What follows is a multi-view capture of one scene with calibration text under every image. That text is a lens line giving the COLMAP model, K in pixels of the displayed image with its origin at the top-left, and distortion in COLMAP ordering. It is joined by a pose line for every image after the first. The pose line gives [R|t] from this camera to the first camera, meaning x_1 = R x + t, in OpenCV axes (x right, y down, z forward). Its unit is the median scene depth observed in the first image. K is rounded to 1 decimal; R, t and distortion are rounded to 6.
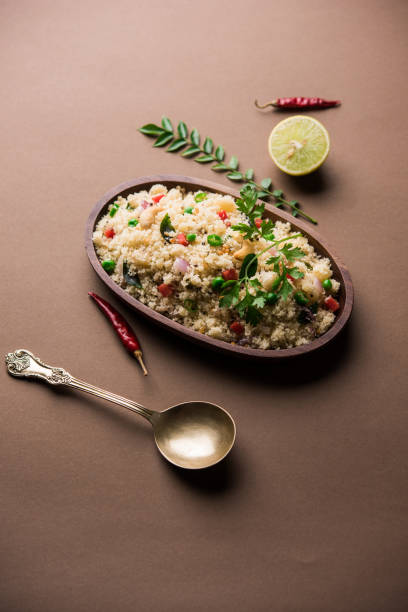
lens RADIAL K [[1043.9, 0, 204.3], [0, 1043.9, 298.5], [0, 0, 1]] dist [-0.002595, 0.143223]
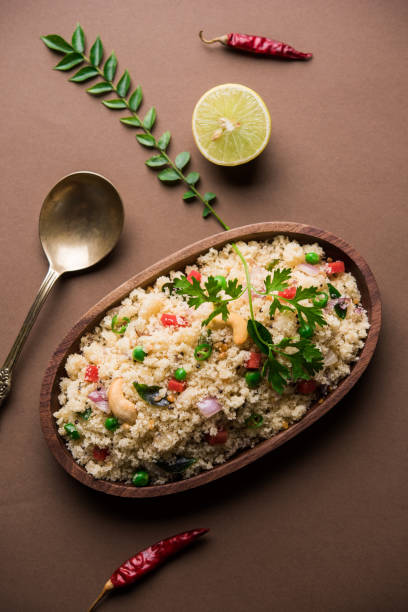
lens RADIAL K [[1043.9, 0, 204.3], [0, 1043.9, 298.5], [0, 0, 1]] dist [-0.002595, 0.143223]
pose [[0.518292, -0.845520, 0.128333, -0.055084], [0.751219, 0.521833, 0.404179, -0.386866], [-0.408710, -0.113076, 0.905632, 0.303812]]
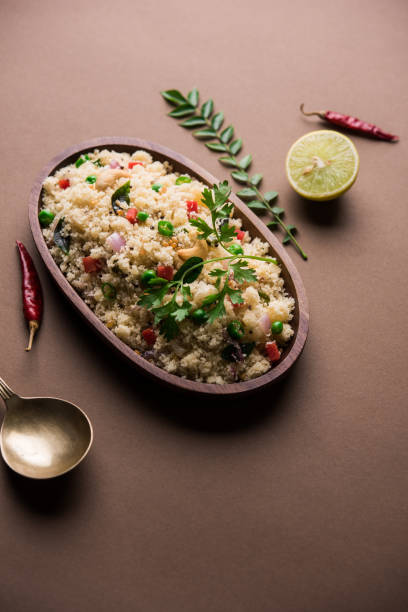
lens RADIAL K [[1043.9, 0, 204.3], [0, 1043.9, 298.5], [0, 0, 1]] dist [-0.002595, 0.143223]
pose [[0.925468, 0.344418, -0.157751, 0.186145], [-0.351910, 0.935789, -0.021423, 0.002946], [0.140243, 0.075341, 0.987246, 0.195827]]
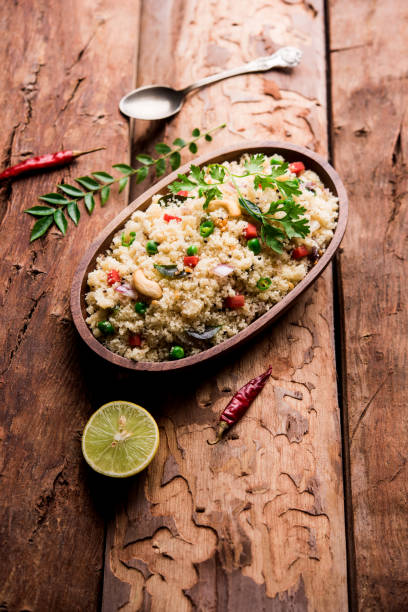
lens RADIAL K [[1043.9, 0, 204.3], [0, 1043.9, 298.5], [0, 0, 1]] dist [-0.002595, 0.143223]
pose [[0.301745, -0.818359, 0.489120, -0.472016], [0.823781, 0.482056, 0.298339, -0.293247], [-0.479932, 0.312906, 0.819607, 0.290979]]
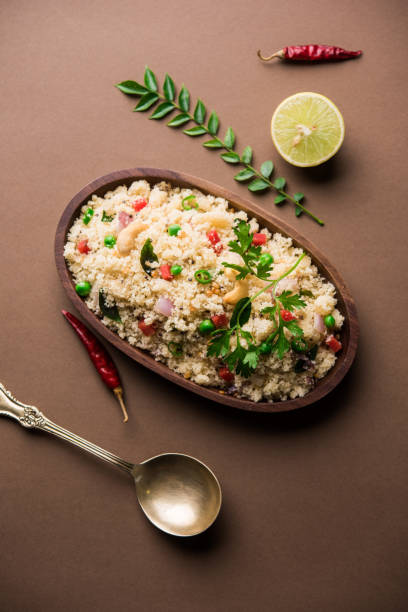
lens RADIAL K [[1043.9, 0, 204.3], [0, 1043.9, 298.5], [0, 0, 1]] dist [-0.002595, 0.143223]
pose [[0.999879, 0.015008, -0.004184, 0.014790], [-0.012217, 0.921873, 0.387300, -0.375006], [0.009670, -0.387202, 0.921944, 0.190714]]
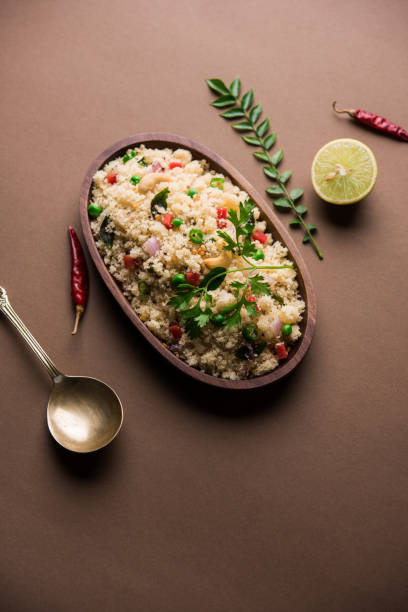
lens RADIAL K [[1043.9, 0, 204.3], [0, 1043.9, 298.5], [0, 0, 1]] dist [-0.002595, 0.143223]
pose [[0.890564, 0.432427, -0.141080, 0.172357], [-0.404143, 0.894570, 0.190820, -0.187473], [0.208722, -0.112921, 0.971434, 0.082435]]
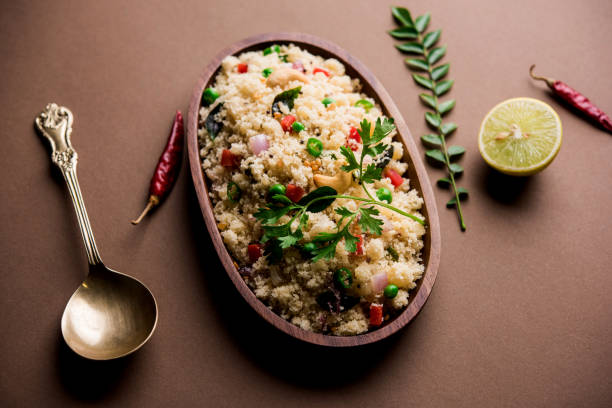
lens RADIAL K [[1043.9, 0, 306.0], [0, 1043.9, 204.0], [0, 0, 1]] dist [-0.002595, 0.143223]
pose [[0.709938, 0.622853, -0.328697, 0.276612], [-0.634023, 0.768436, 0.086722, -0.085200], [0.306598, 0.146834, 0.940445, 0.297712]]
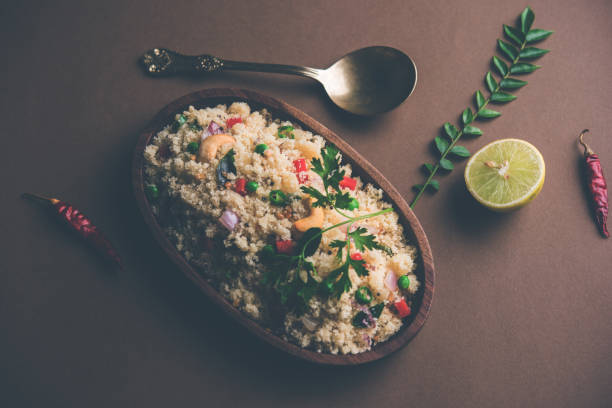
lens RADIAL K [[1043.9, 0, 306.0], [0, 1043.9, 204.0], [0, 0, 1]] dist [-0.002595, 0.143223]
pose [[0.967473, 0.233446, -0.097461, 0.109958], [-0.218724, 0.965490, 0.141385, -0.169398], [0.127103, -0.115469, 0.985146, 0.208355]]
